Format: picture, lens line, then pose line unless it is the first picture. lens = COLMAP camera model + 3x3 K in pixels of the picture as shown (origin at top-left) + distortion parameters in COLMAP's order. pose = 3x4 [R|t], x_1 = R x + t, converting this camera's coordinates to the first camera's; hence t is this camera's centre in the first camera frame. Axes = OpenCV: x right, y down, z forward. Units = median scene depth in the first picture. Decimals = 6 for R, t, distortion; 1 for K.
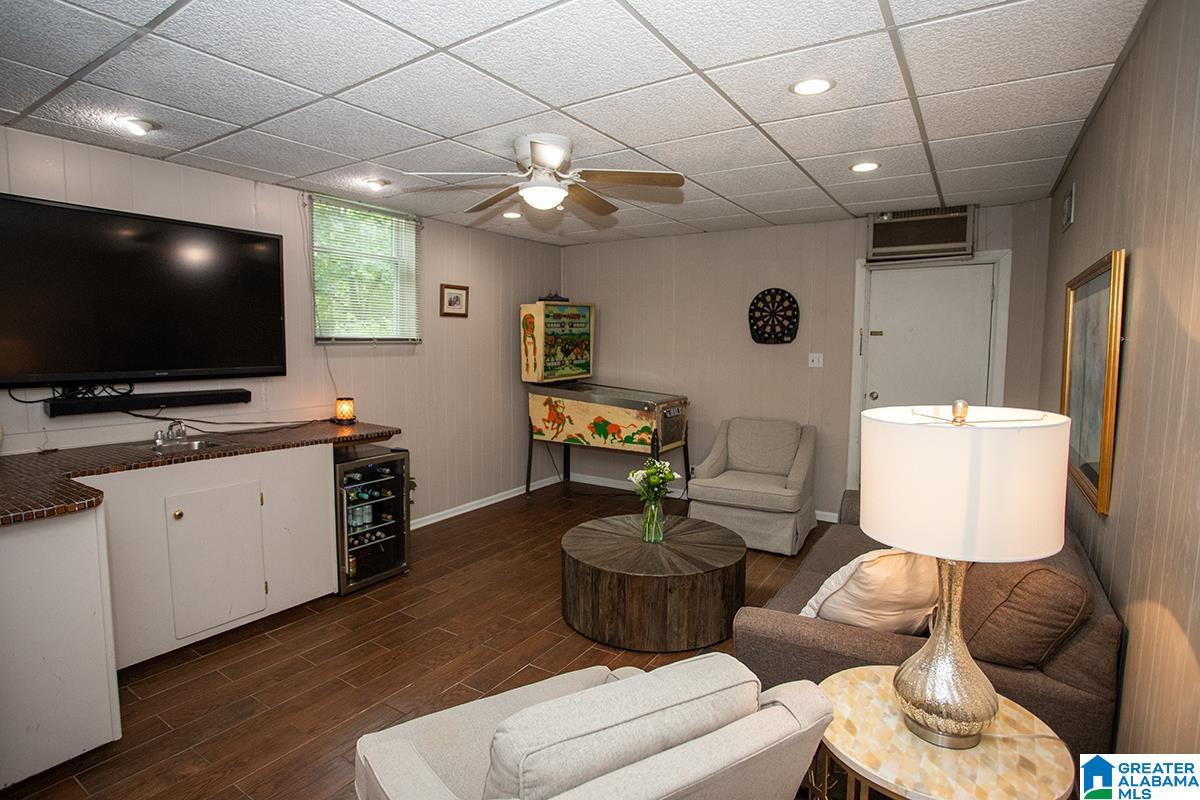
lens RADIAL K [[612.7, 0, 588.7], [0, 612.7, 396.8], [0, 0, 1]] dist [-0.091023, 0.041066]
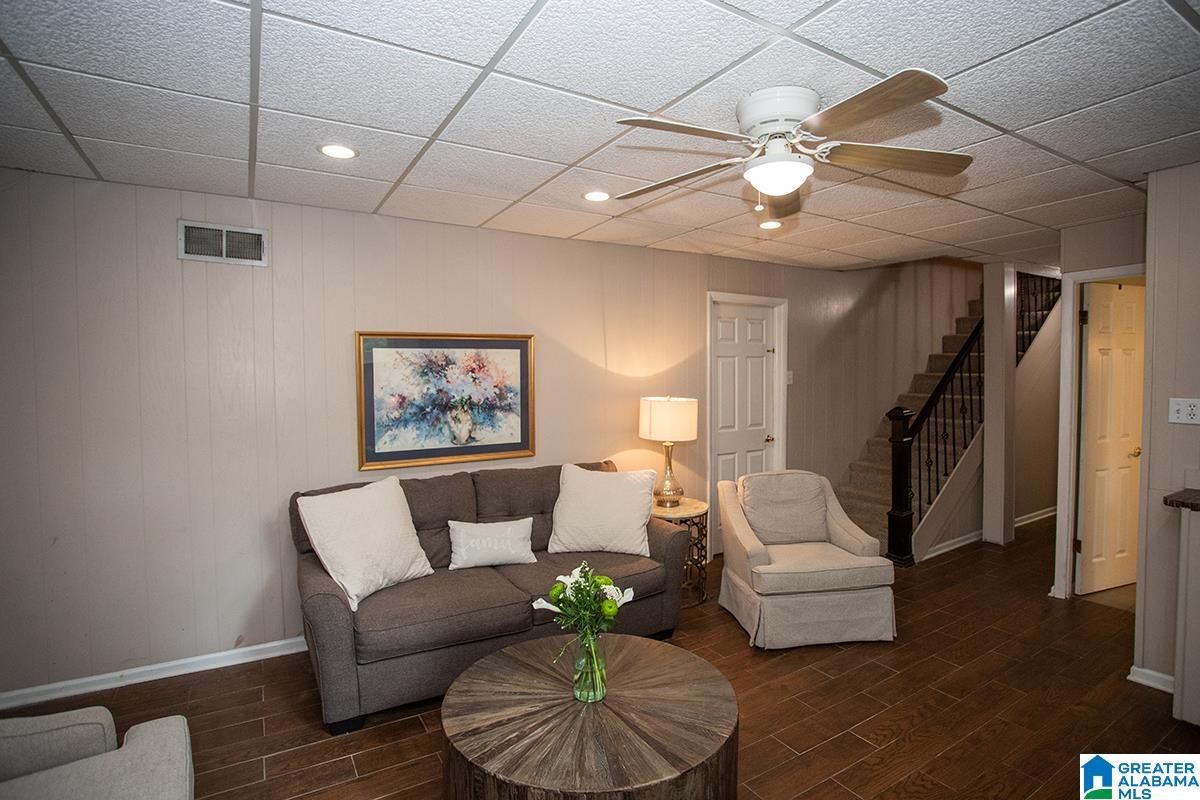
lens RADIAL K [[593.6, 0, 603.1], [0, 593.6, 401.0], [0, 0, 1]] dist [-0.079270, 0.032690]
pose [[-0.899226, -0.013340, 0.437281, -0.153958], [0.044192, 0.991653, 0.121128, -0.127245], [-0.435247, 0.128246, -0.891130, 1.387160]]
